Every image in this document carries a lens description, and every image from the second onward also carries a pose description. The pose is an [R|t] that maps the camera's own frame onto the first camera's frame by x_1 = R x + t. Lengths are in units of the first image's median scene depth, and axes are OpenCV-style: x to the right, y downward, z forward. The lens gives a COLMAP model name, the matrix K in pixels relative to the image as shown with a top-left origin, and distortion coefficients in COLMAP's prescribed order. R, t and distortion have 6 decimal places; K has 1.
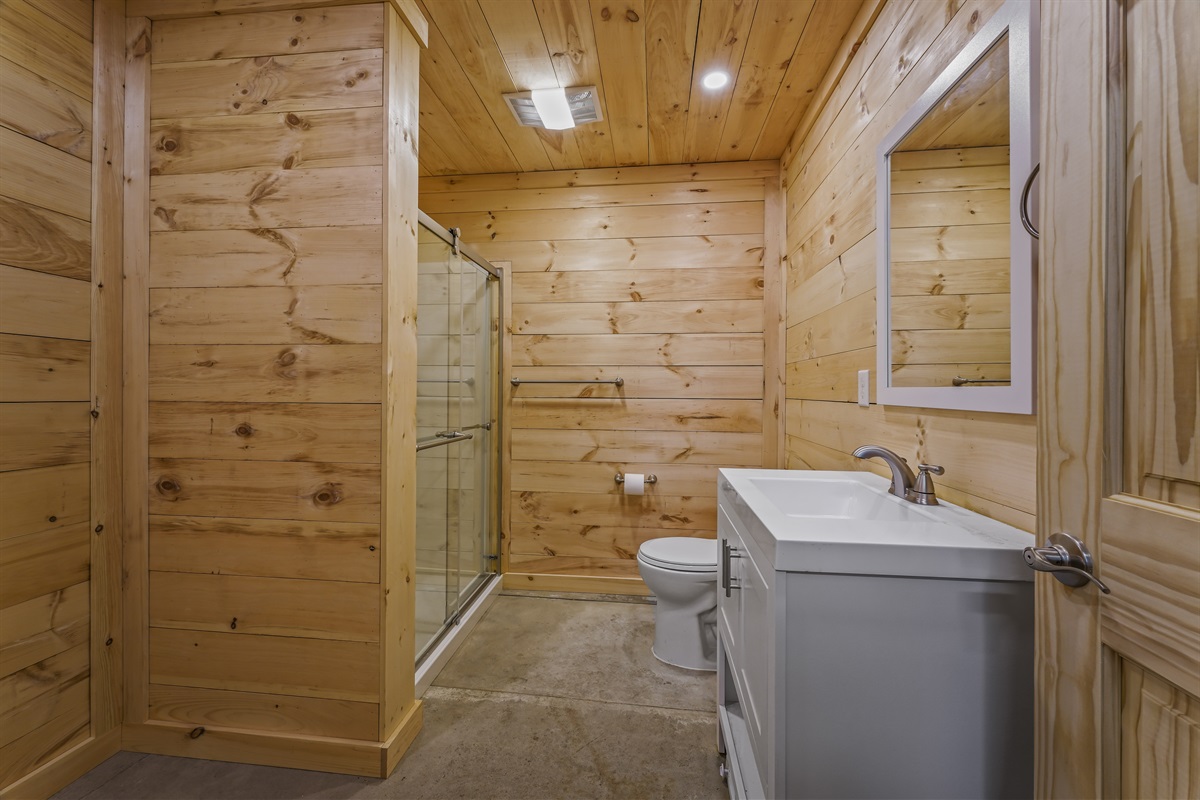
lens RADIAL K [[480.7, 0, 598.6], [0, 480.7, 390.2], [0, 0, 1]] dist [-0.000264, -0.000166]
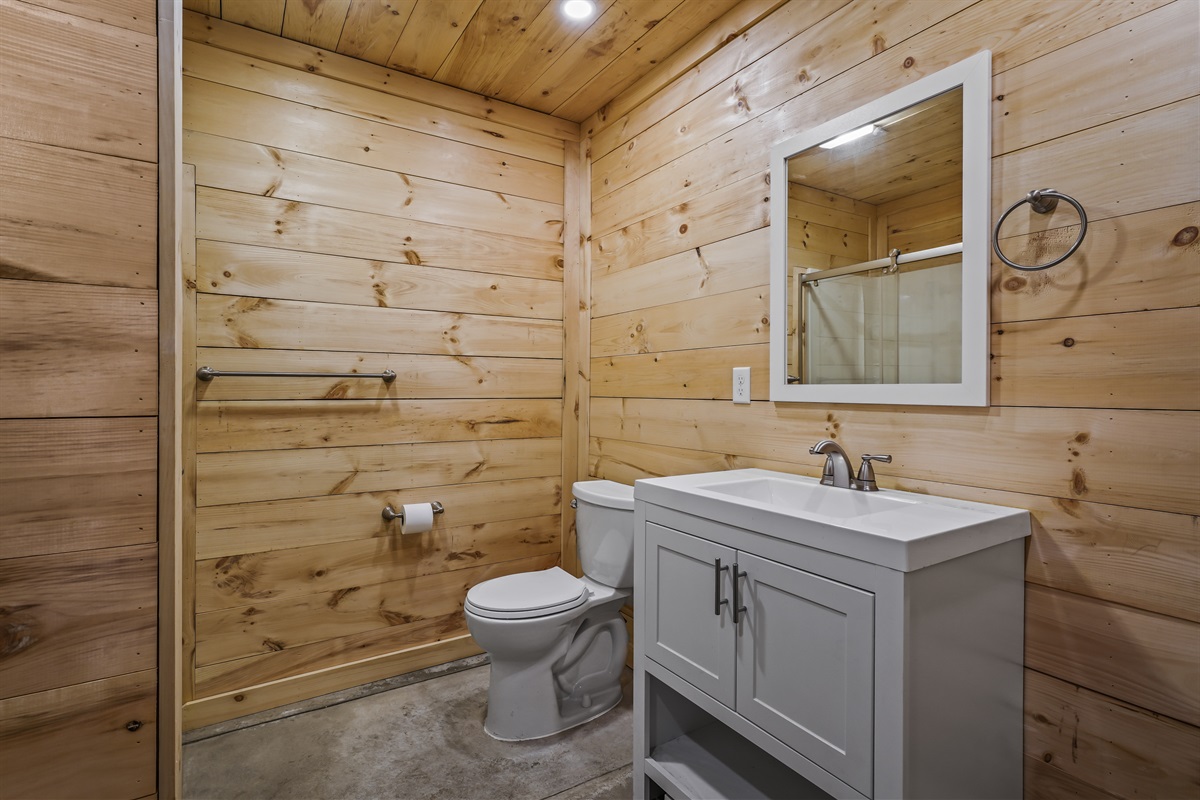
lens RADIAL K [[579.5, 0, 603.0], [0, 579.5, 394.0], [0, 0, 1]] dist [0.001958, -0.000197]
pose [[0.771058, -0.007772, 0.636717, -0.257685], [0.001205, 0.999942, 0.010746, 0.000266], [-0.636763, -0.007518, 0.771023, 0.149798]]
